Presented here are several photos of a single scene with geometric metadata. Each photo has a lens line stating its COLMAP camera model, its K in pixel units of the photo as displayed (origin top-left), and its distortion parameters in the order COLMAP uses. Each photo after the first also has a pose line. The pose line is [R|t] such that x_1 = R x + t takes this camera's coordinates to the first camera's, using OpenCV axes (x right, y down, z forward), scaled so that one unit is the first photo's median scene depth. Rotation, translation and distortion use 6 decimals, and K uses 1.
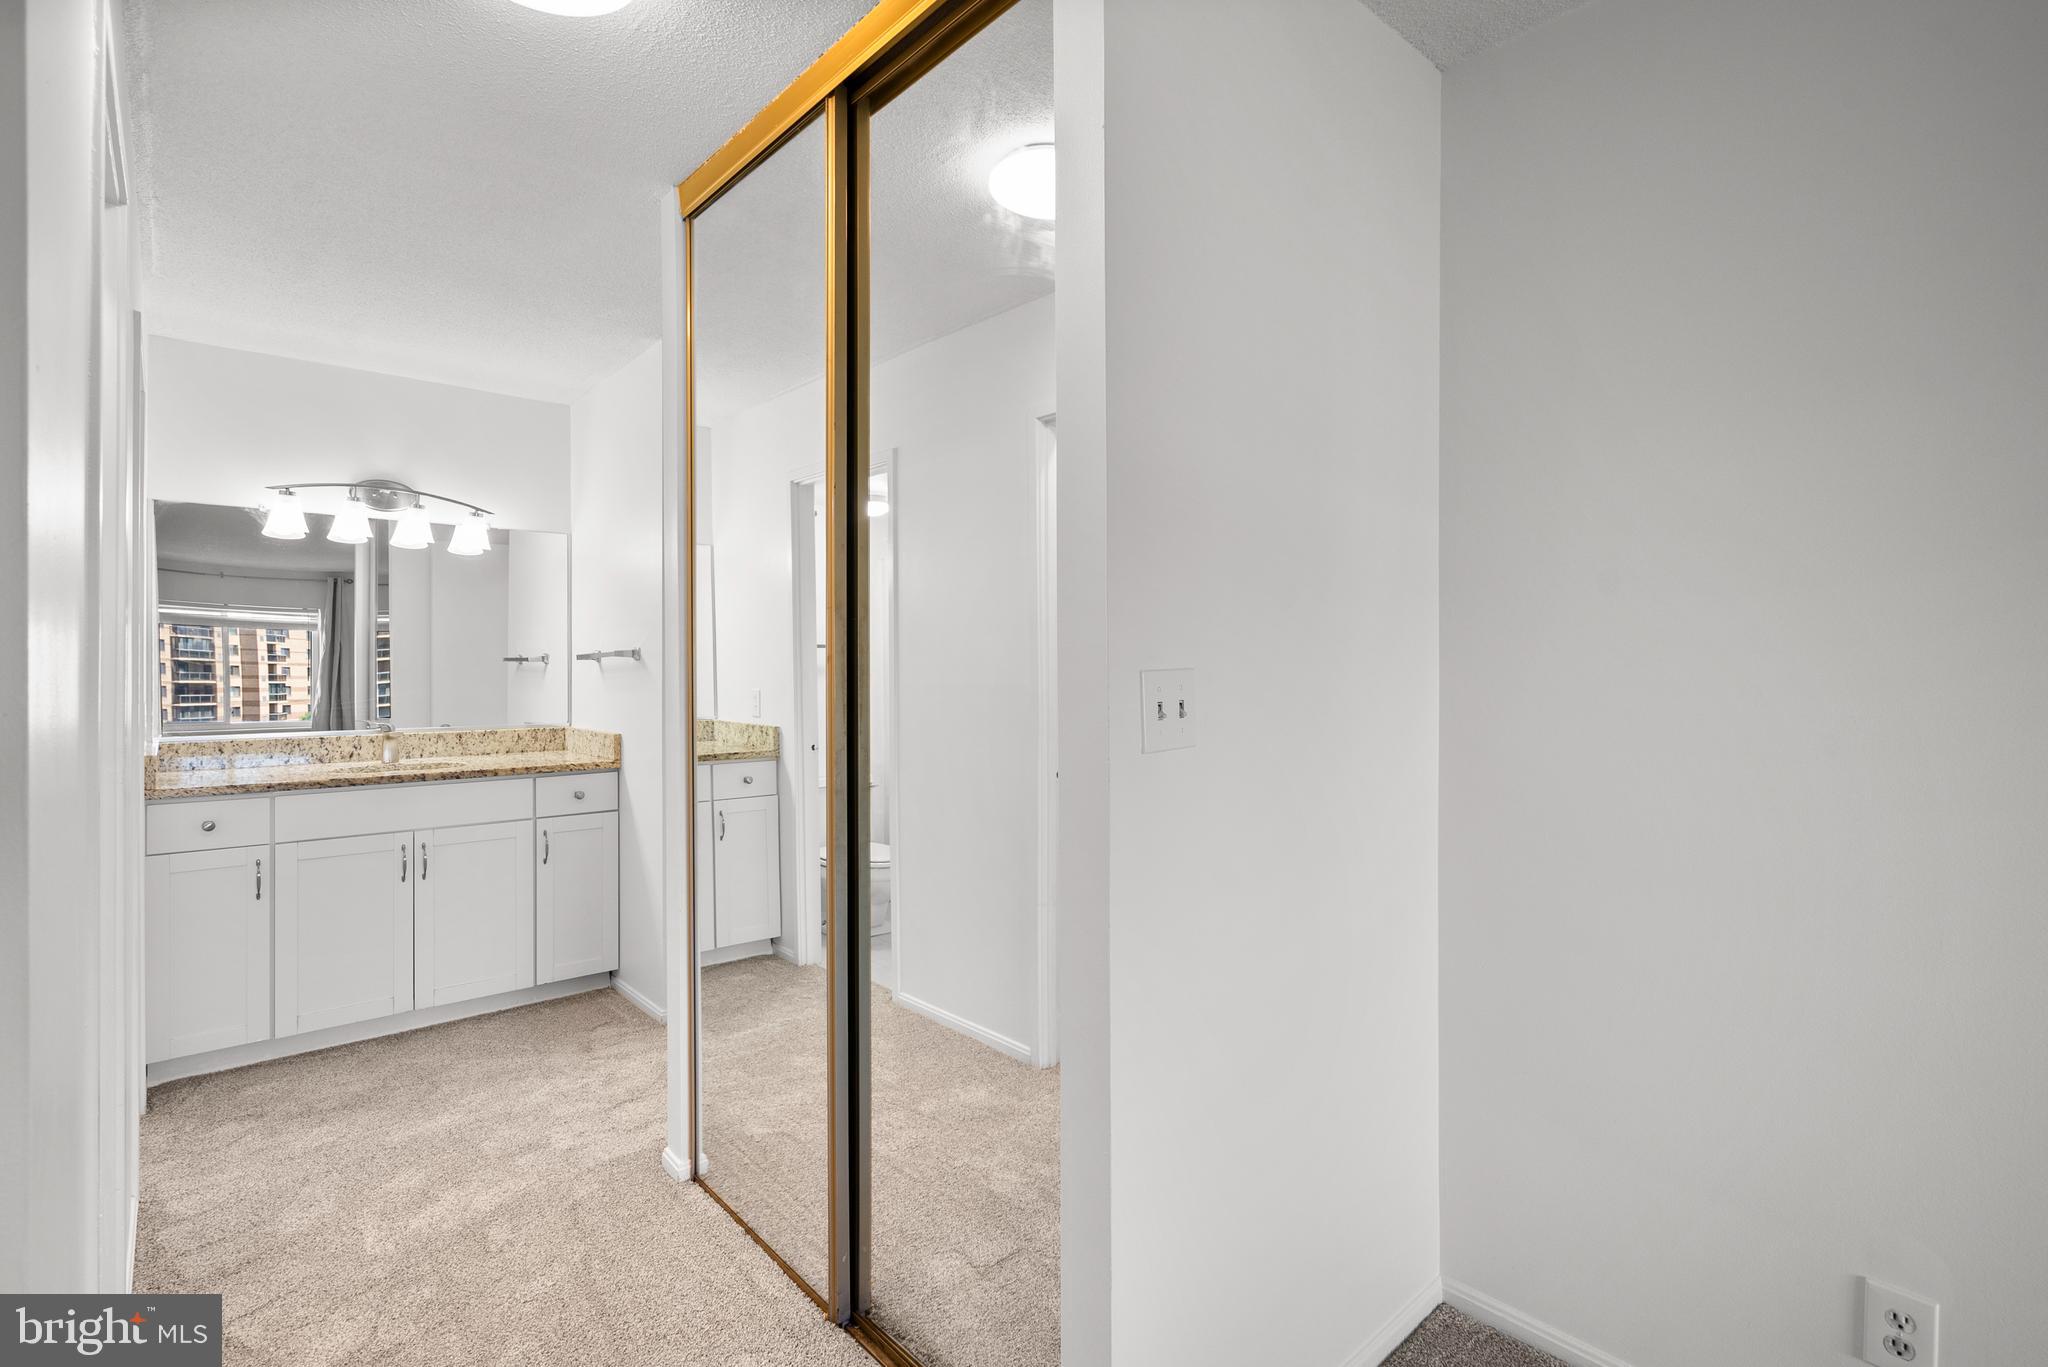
lens RADIAL K [[936.0, 0, 1029.9], [0, 936.0, 671.1], [0, 0, 1]] dist [-0.003849, 0.004310]
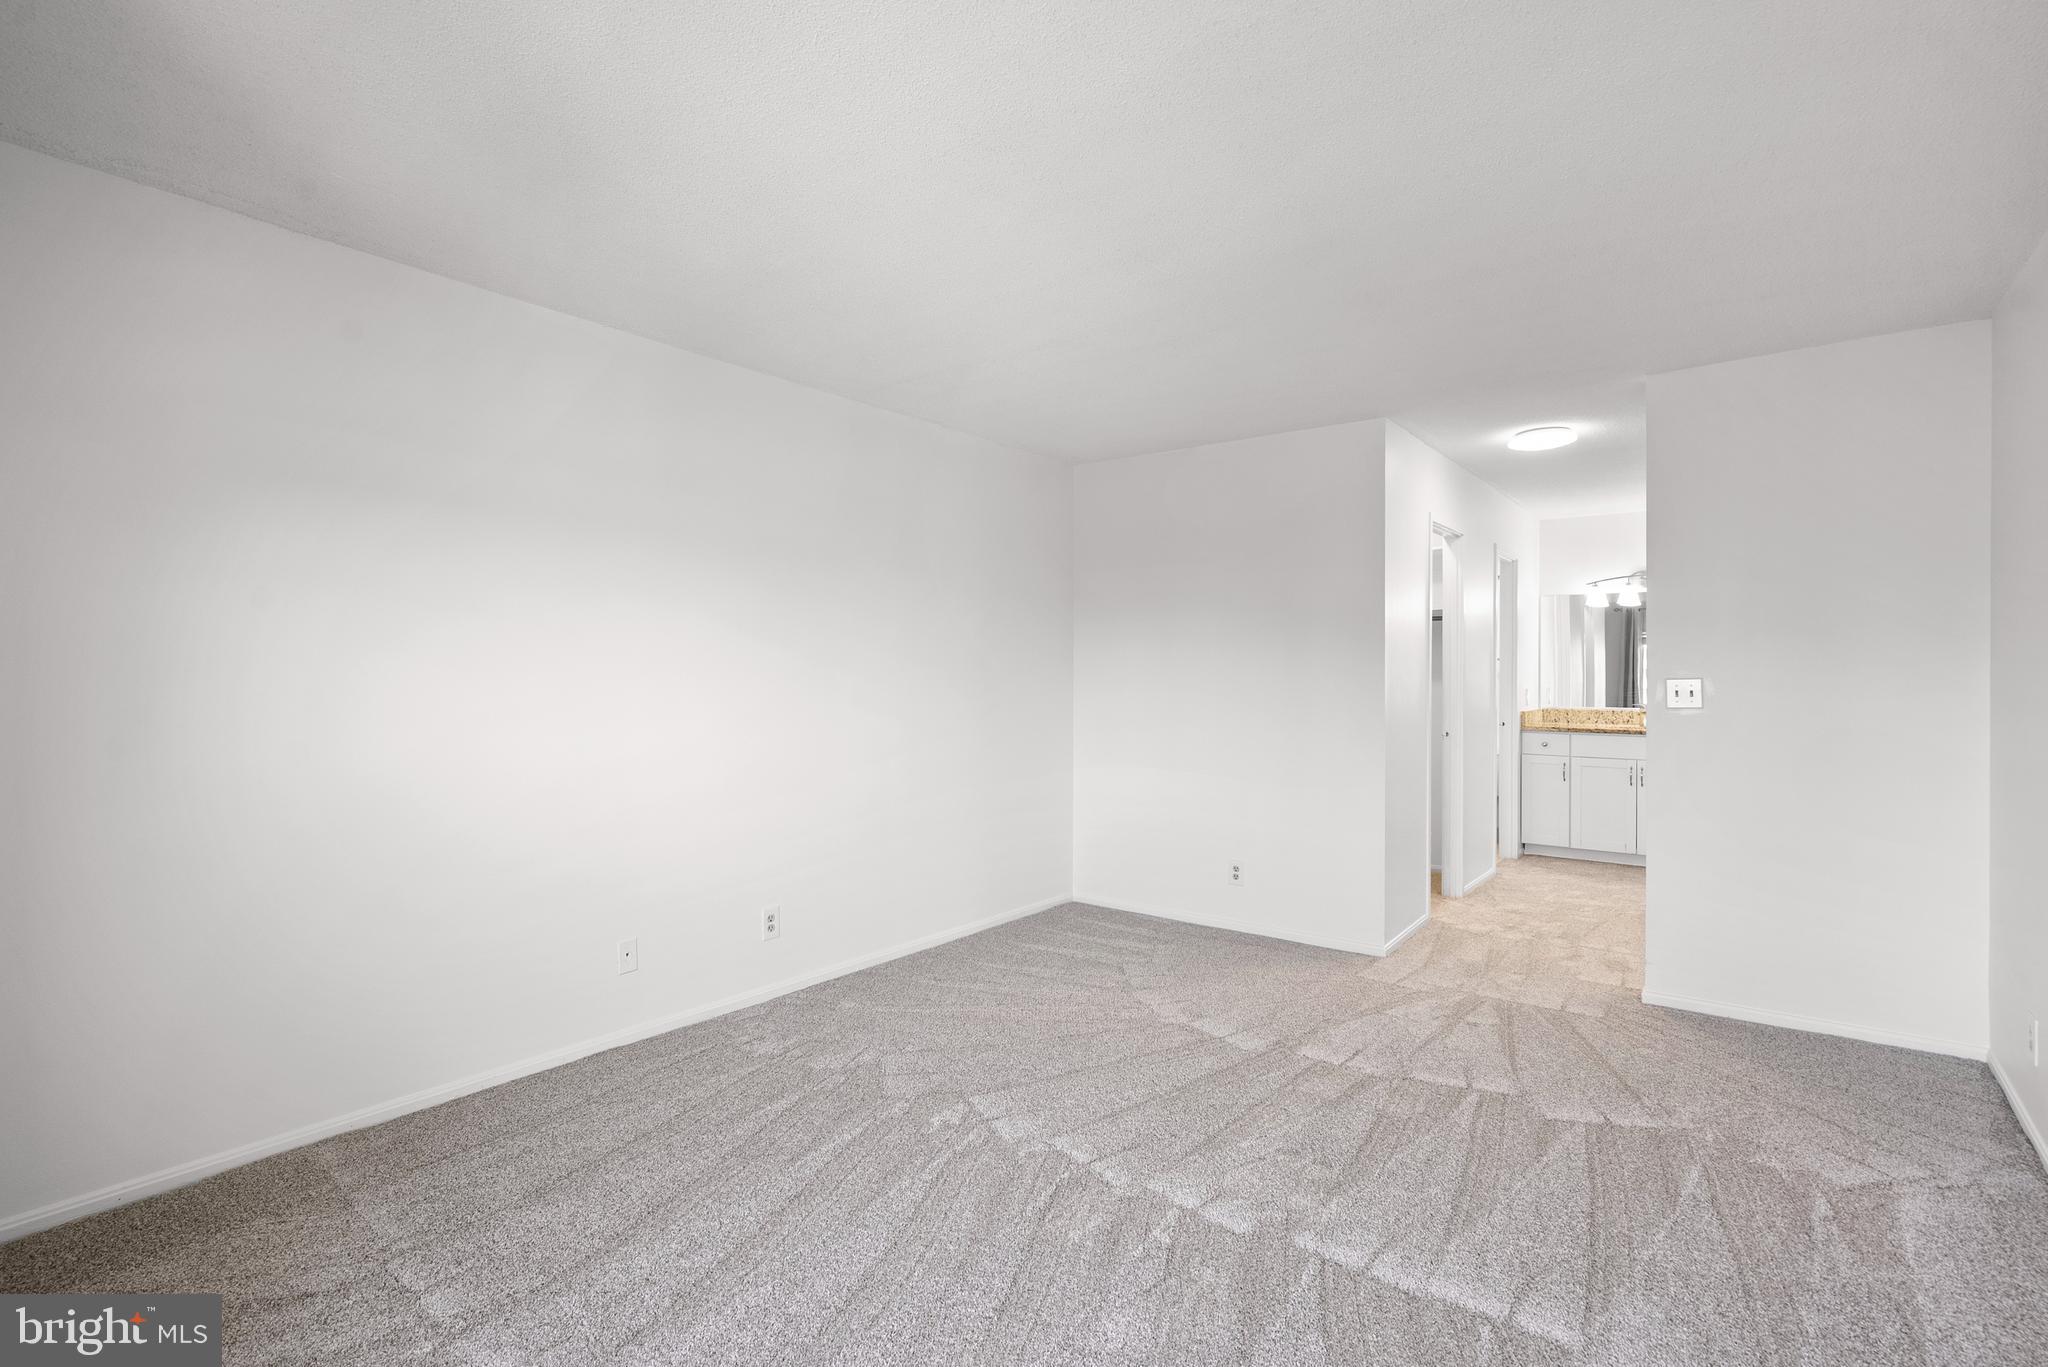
lens RADIAL K [[936.0, 0, 1028.4], [0, 936.0, 685.5], [0, 0, 1]] dist [-0.003849, 0.004310]
pose [[0.140162, -0.004496, -0.990118, 1.039971], [-0.000454, 0.999989, -0.004605, 0.031069], [0.990128, 0.001095, 0.140159, -0.480201]]
